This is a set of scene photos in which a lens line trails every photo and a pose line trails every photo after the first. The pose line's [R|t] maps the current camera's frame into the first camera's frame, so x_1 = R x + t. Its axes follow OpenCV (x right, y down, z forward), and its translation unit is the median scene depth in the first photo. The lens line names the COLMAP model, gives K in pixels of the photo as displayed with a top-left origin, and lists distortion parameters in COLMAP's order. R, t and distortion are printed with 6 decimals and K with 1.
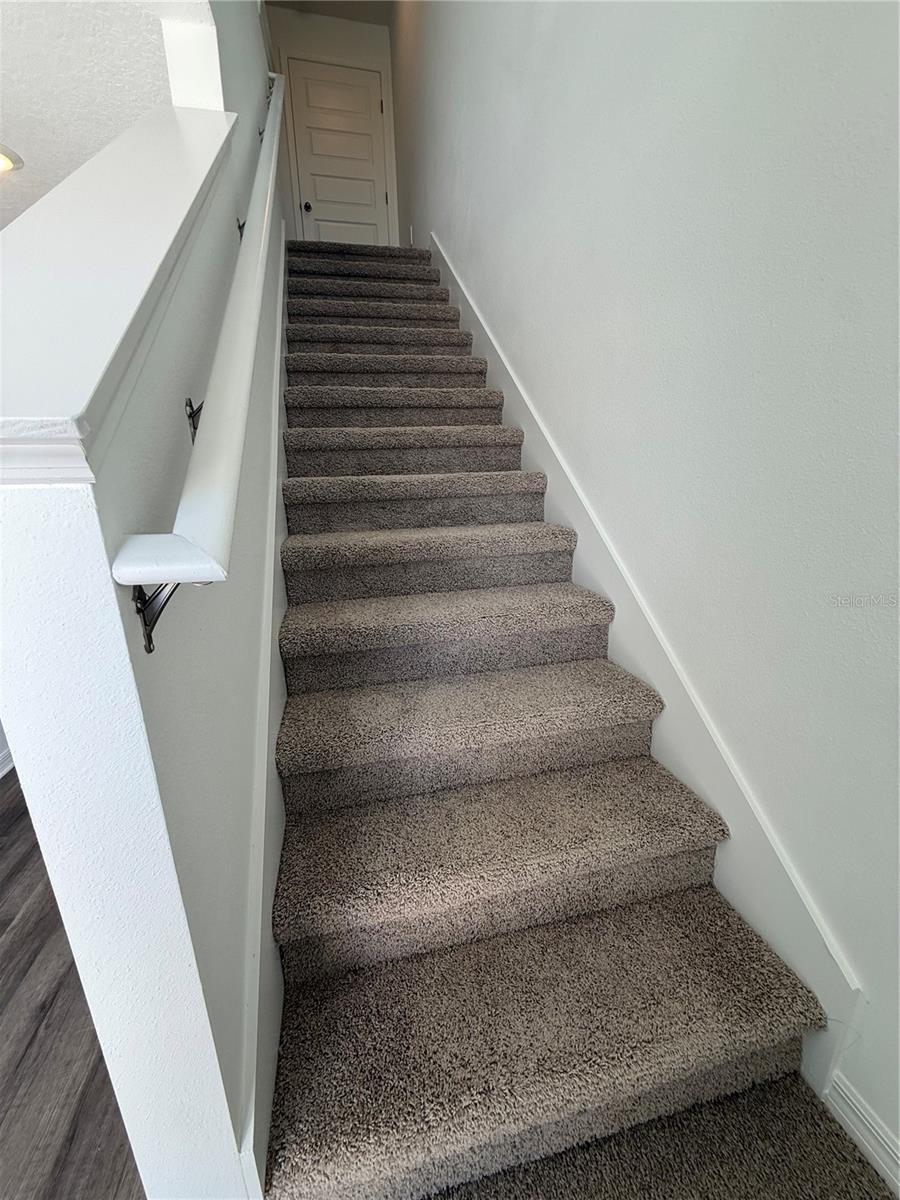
lens RADIAL K [[487.2, 0, 450.0], [0, 487.2, 600.0], [0, 0, 1]] dist [-0.000377, 0.000023]
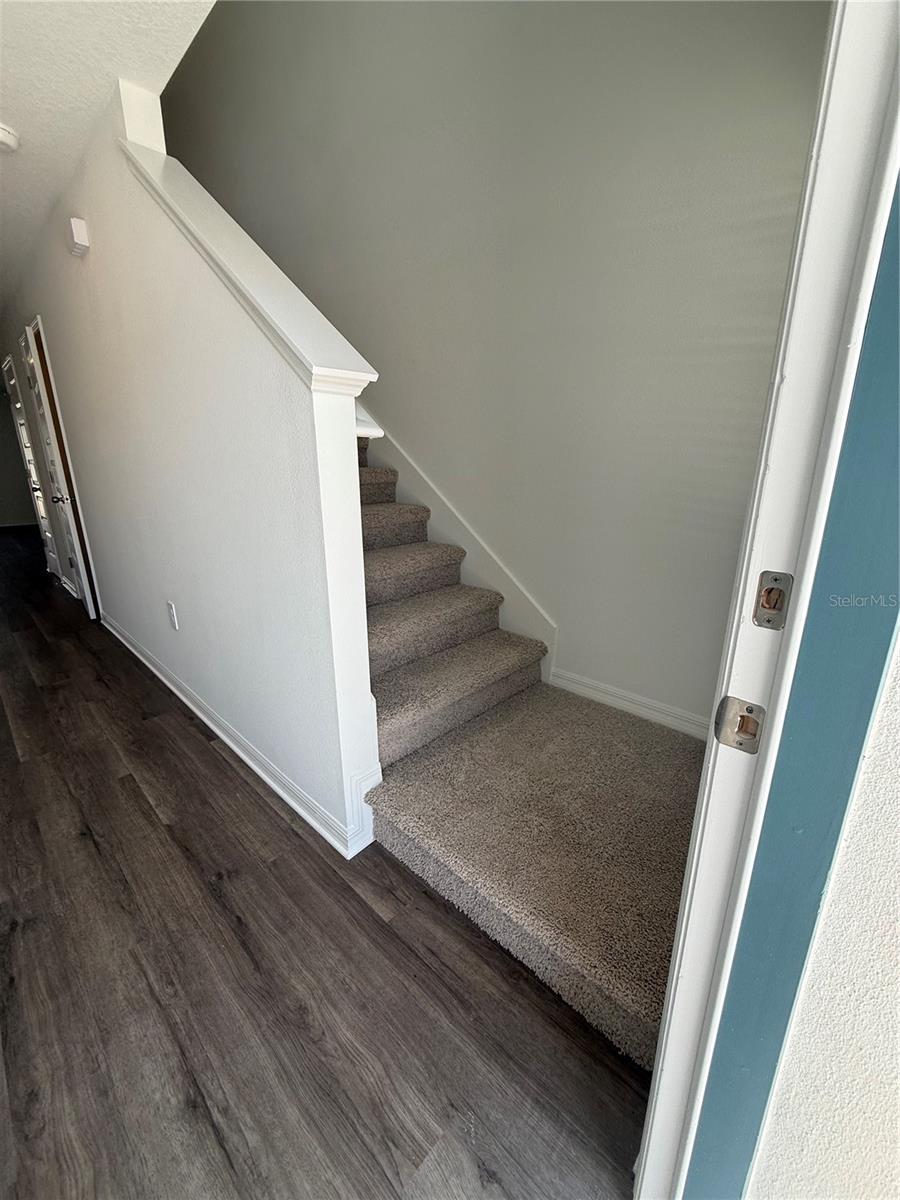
lens RADIAL K [[478.5, 0, 452.4], [0, 478.5, 597.6], [0, 0, 1]] dist [-0.000472, 0.000223]
pose [[0.837268, -0.121506, 0.533122, -0.578870], [0.112975, 0.992401, 0.048755, 0.264748], [-0.534995, 0.019409, 0.844632, -0.521723]]
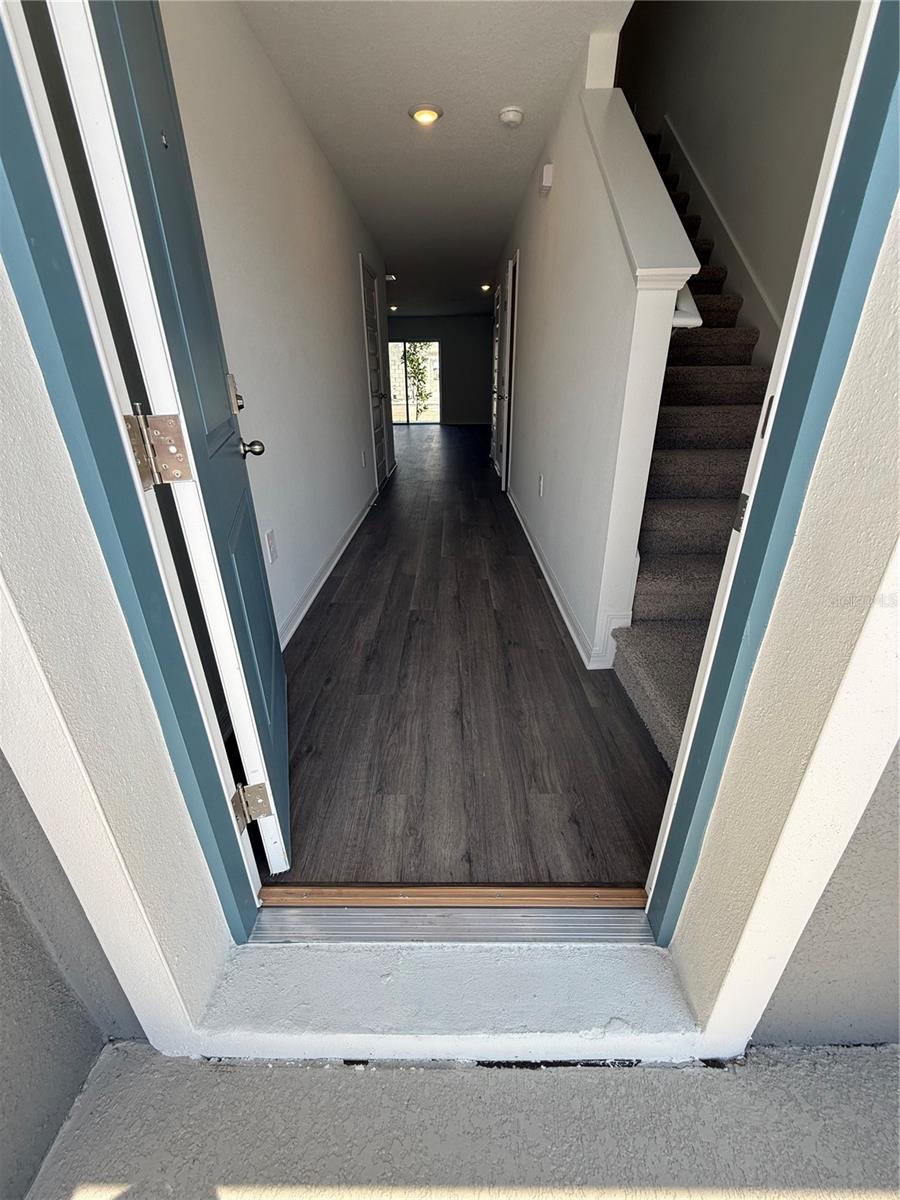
lens RADIAL K [[478.5, 0, 452.4], [0, 478.5, 597.6], [0, 0, 1]] dist [-0.000472, 0.000223]
pose [[0.973541, 0.114468, -0.197777, -0.413904], [-0.076496, 0.978806, 0.189964, 0.415462], [0.215330, -0.169809, 0.961664, -0.909966]]
